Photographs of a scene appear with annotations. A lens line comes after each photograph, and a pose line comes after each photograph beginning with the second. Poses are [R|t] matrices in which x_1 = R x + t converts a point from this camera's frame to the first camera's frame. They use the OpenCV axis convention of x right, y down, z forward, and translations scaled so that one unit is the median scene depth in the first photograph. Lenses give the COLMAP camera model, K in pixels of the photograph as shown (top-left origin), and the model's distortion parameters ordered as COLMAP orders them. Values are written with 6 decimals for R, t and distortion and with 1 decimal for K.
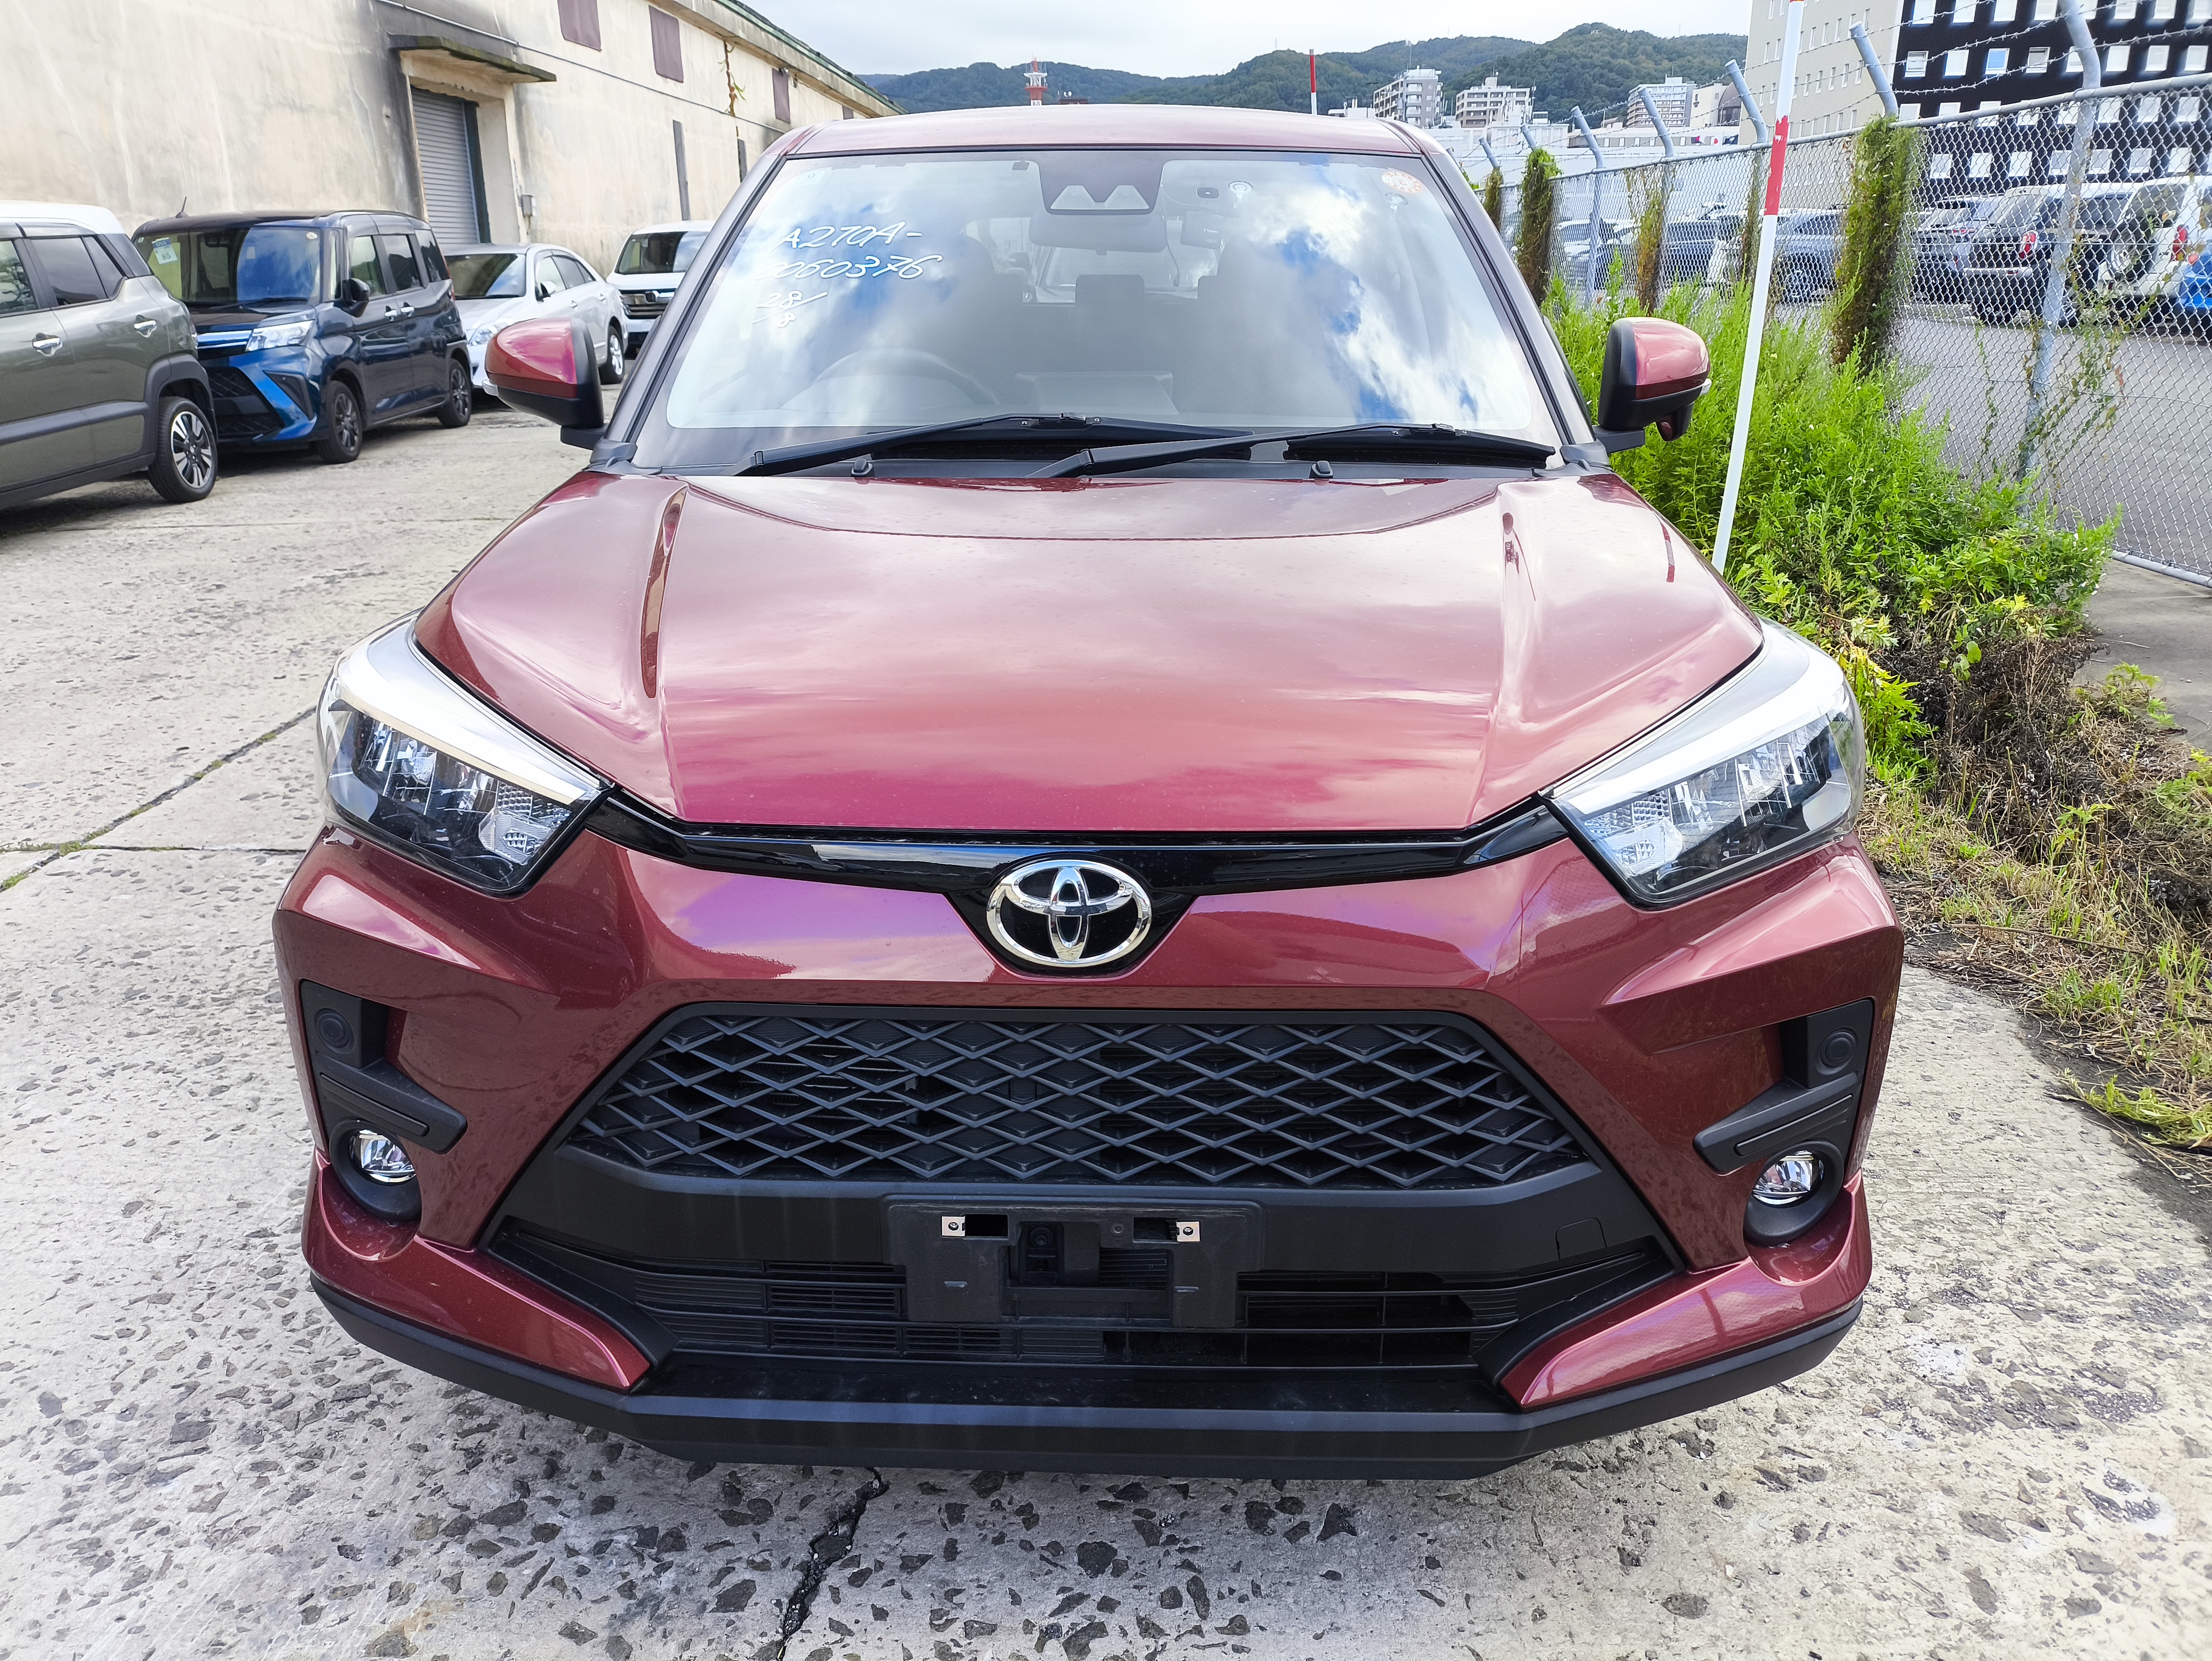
lens RADIAL K [[1716.0, 0, 1101.7], [0, 1716.0, 790.4], [0, 0, 1]] dist [-0.007995, -0.006059]
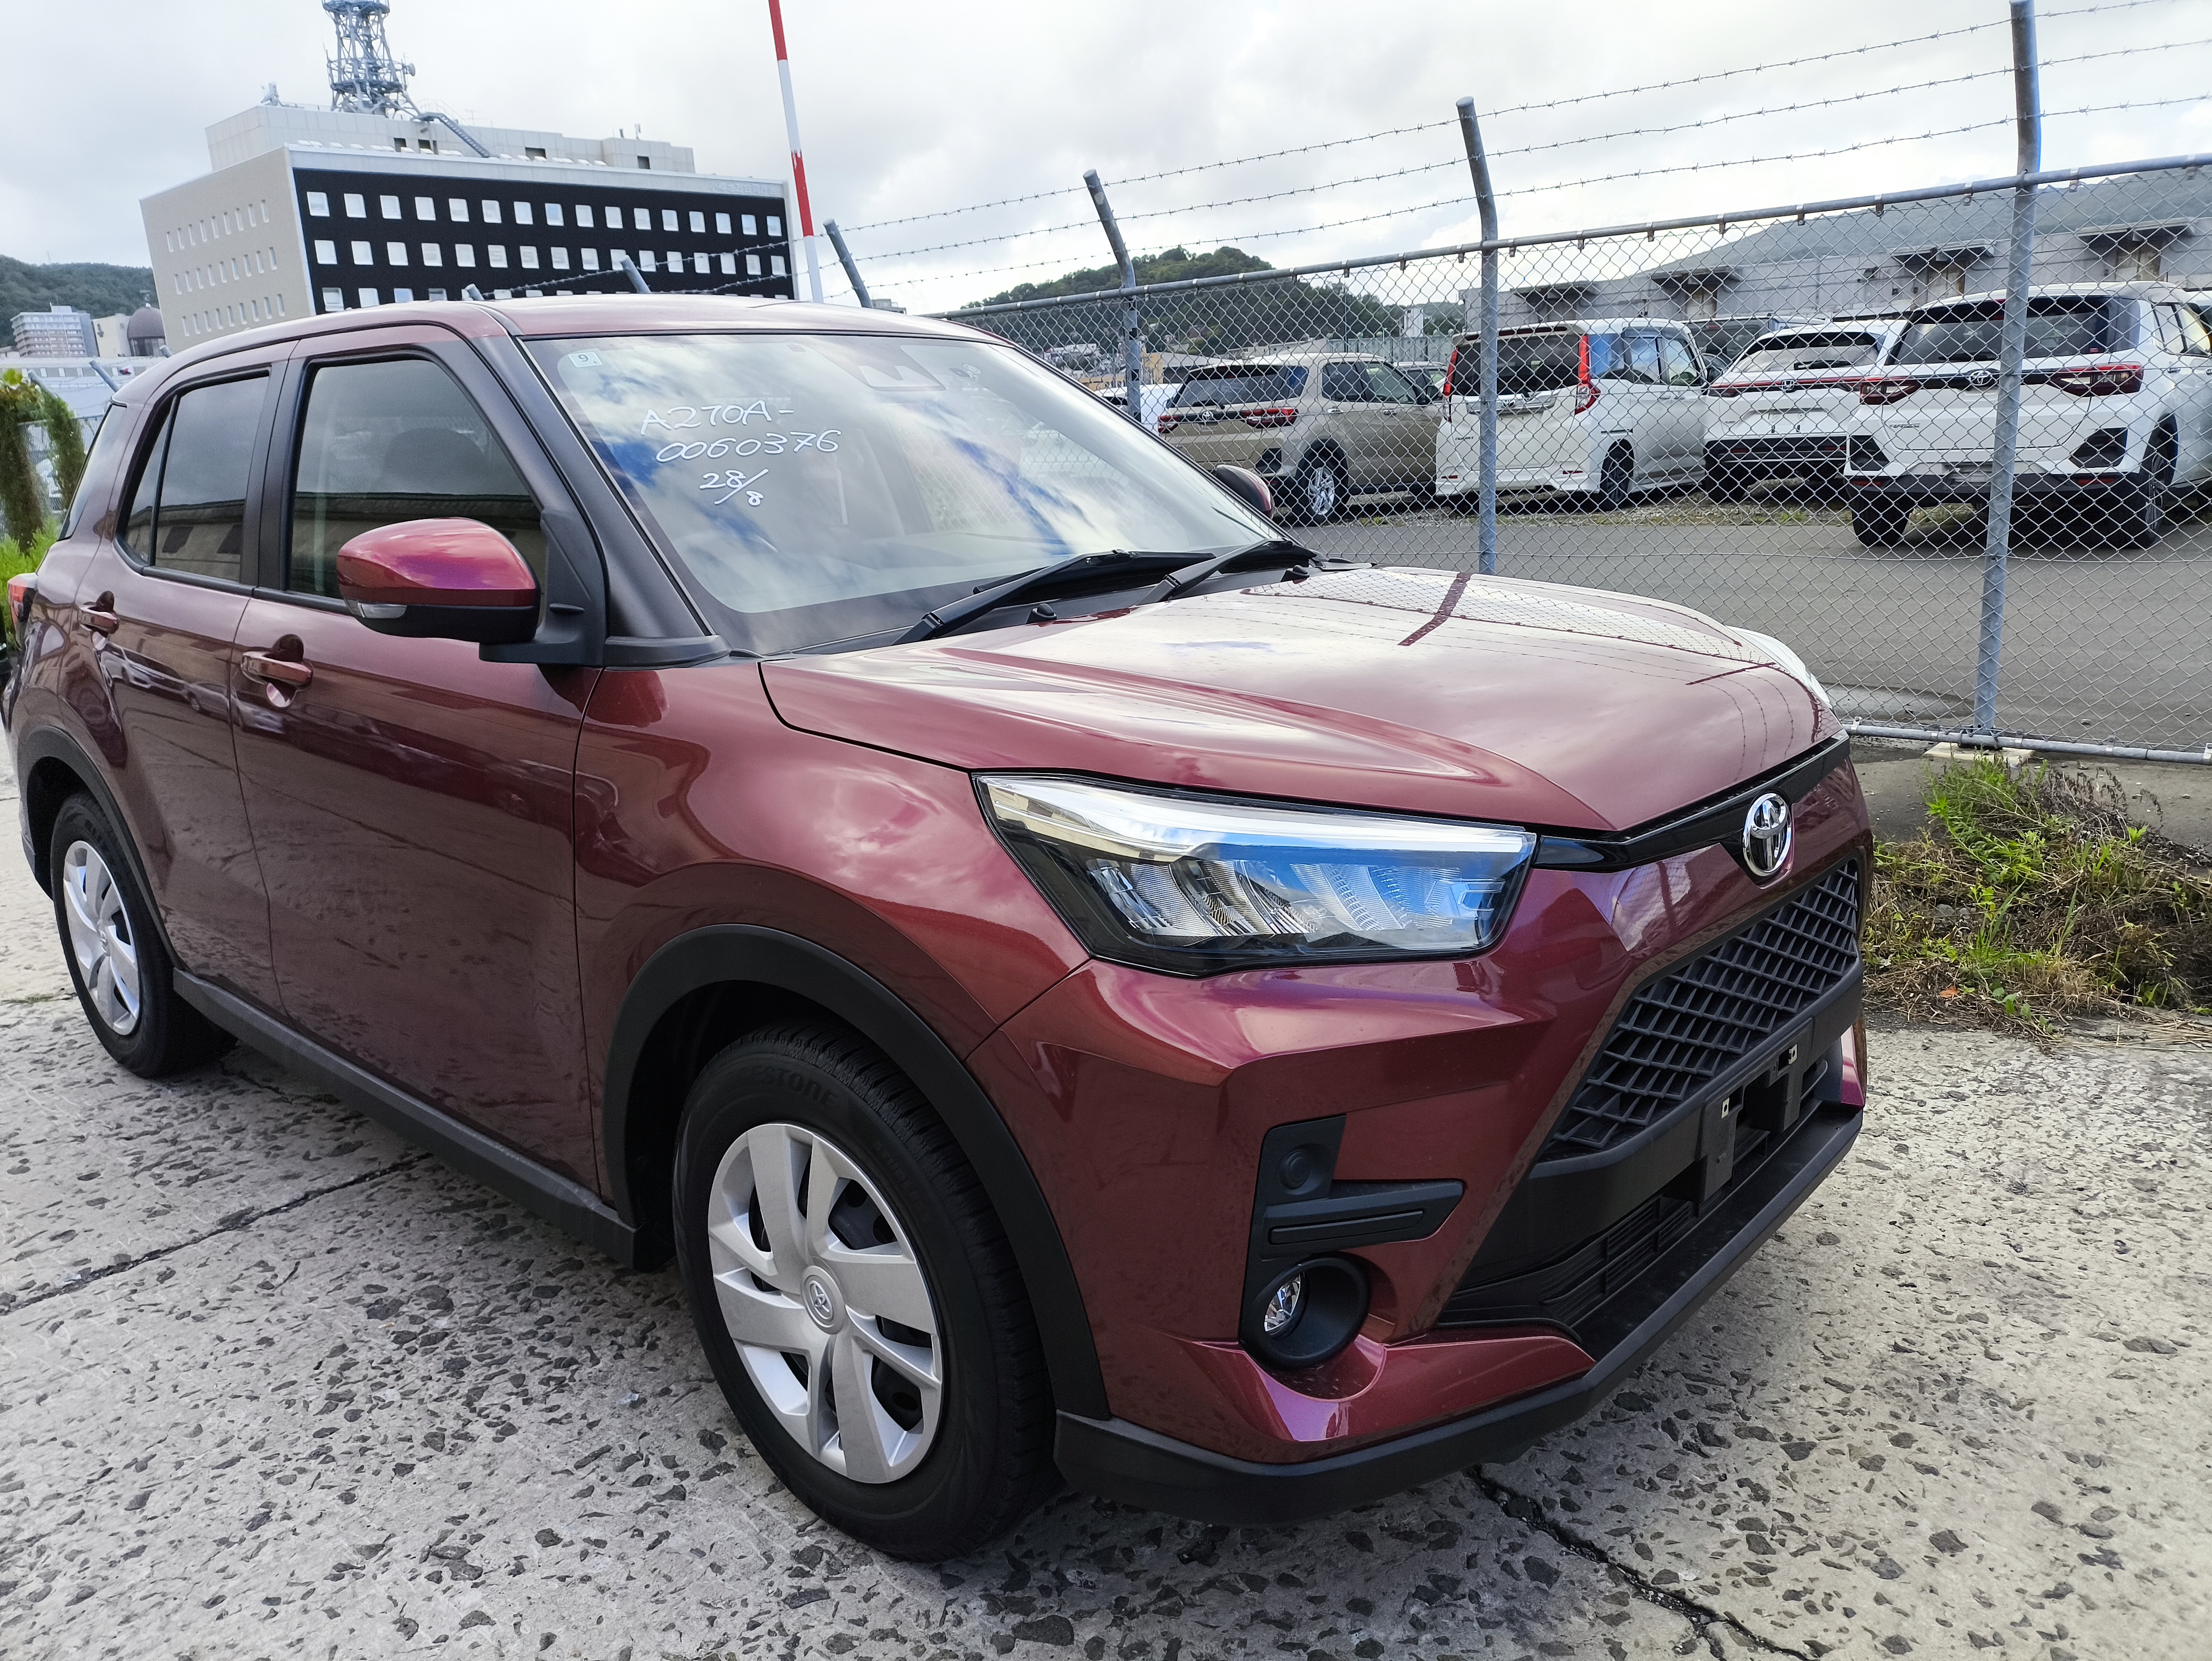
lens RADIAL K [[1657.2, 0, 1106.0], [0, 1657.2, 830.5], [0, 0, 1]] dist [-0.012858, -0.004714]
pose [[0.631759, -0.199468, 0.749062, -1.039543], [0.268094, 0.962916, 0.030306, -0.096514], [-0.727328, 0.181673, 0.661807, 0.383060]]
